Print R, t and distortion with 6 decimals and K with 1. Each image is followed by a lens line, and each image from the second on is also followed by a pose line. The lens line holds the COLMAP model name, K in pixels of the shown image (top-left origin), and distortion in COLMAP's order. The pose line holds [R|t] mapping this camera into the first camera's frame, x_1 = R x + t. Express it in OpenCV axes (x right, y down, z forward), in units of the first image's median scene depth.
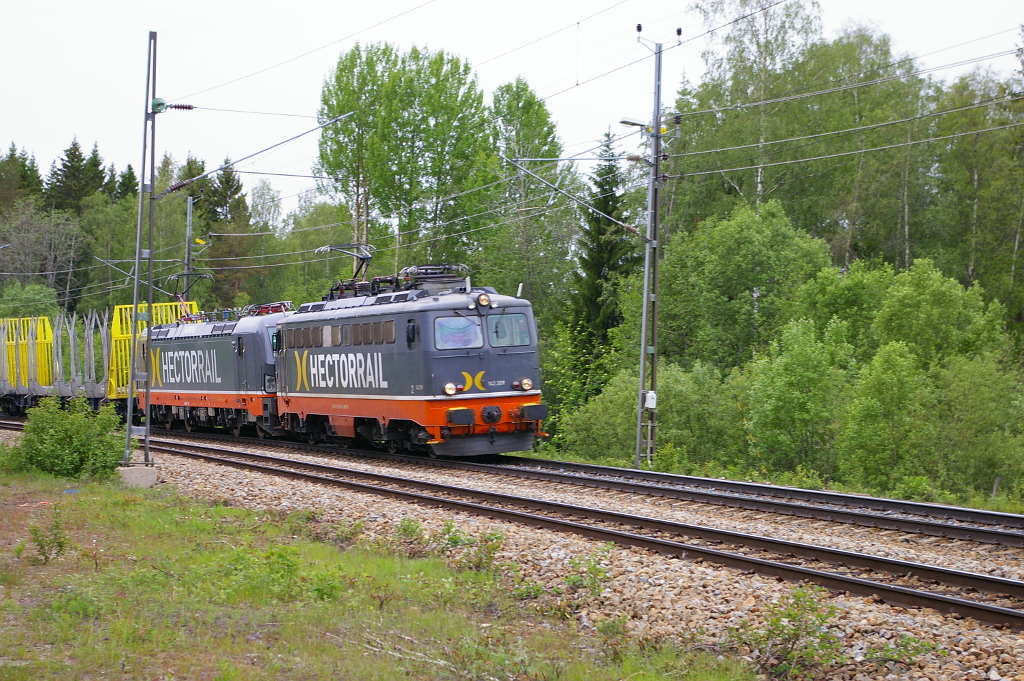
lens RADIAL K [[2200.3, 0, 513.0], [0, 2200.3, 338.4], [0, 0, 1]] dist [0.072040, 0.000000]
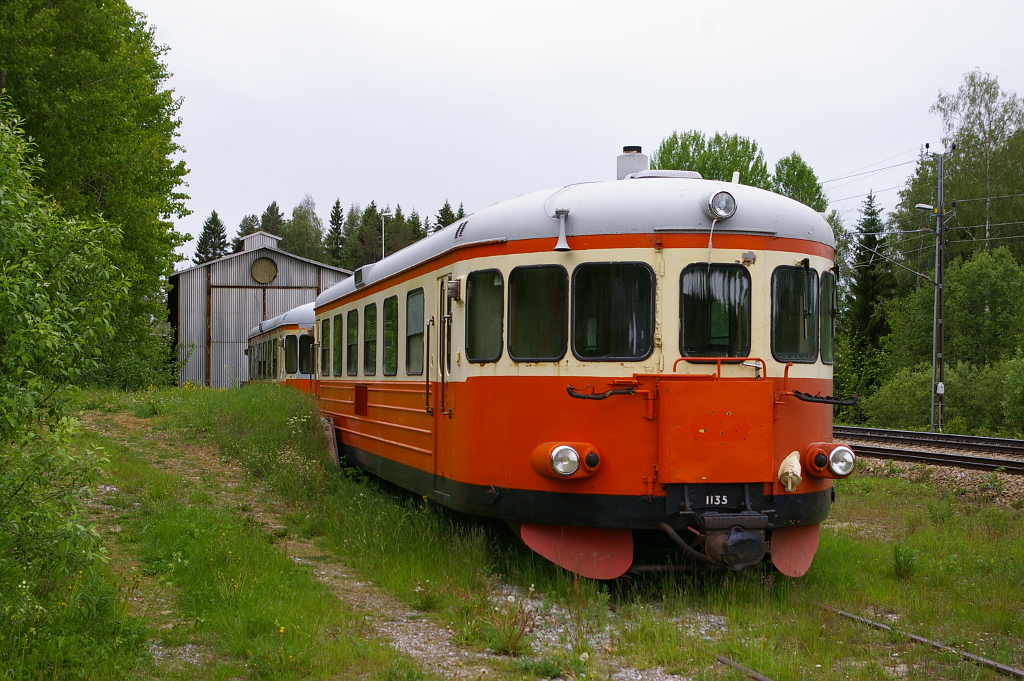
lens RADIAL K [[1733.5, 0, 509.8], [0, 1733.5, 343.9], [0, 0, 1]] dist [0.035820, 0.000000]
pose [[0.990538, -0.023032, -0.135295, -0.039346], [0.023443, 0.999724, 0.001445, -0.006608], [0.135225, -0.004603, 0.990804, -0.133879]]
